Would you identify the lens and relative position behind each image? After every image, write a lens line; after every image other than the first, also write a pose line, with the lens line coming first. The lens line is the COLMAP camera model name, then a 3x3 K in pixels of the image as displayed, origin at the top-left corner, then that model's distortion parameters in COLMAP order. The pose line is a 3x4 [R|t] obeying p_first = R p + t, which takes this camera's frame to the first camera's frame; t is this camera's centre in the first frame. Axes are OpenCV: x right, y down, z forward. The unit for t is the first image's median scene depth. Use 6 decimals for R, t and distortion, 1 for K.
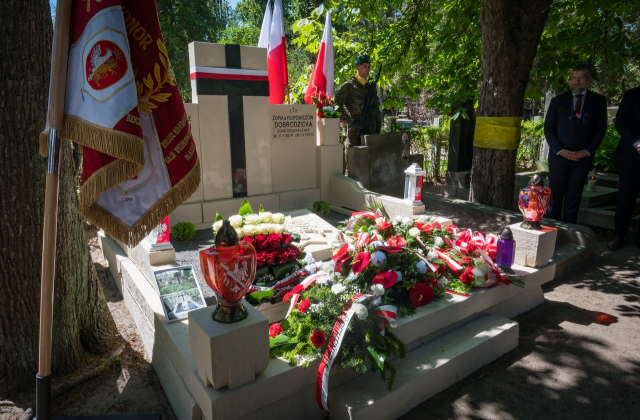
lens RADIAL K [[451.6, 0, 320.4], [0, 451.6, 194.0], [0, 0, 1]] dist [-0.005263, -0.003710]
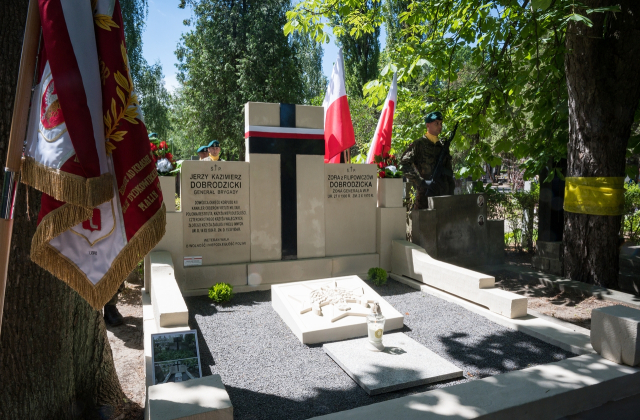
lens RADIAL K [[451.6, 0, 320.4], [0, 451.6, 194.0], [0, 0, 1]] dist [-0.005263, -0.003710]
pose [[0.975672, 0.007861, -0.219095, 0.092080], [-0.040306, 0.988755, -0.144011, 0.004730], [0.215499, 0.149338, 0.965017, 0.084381]]
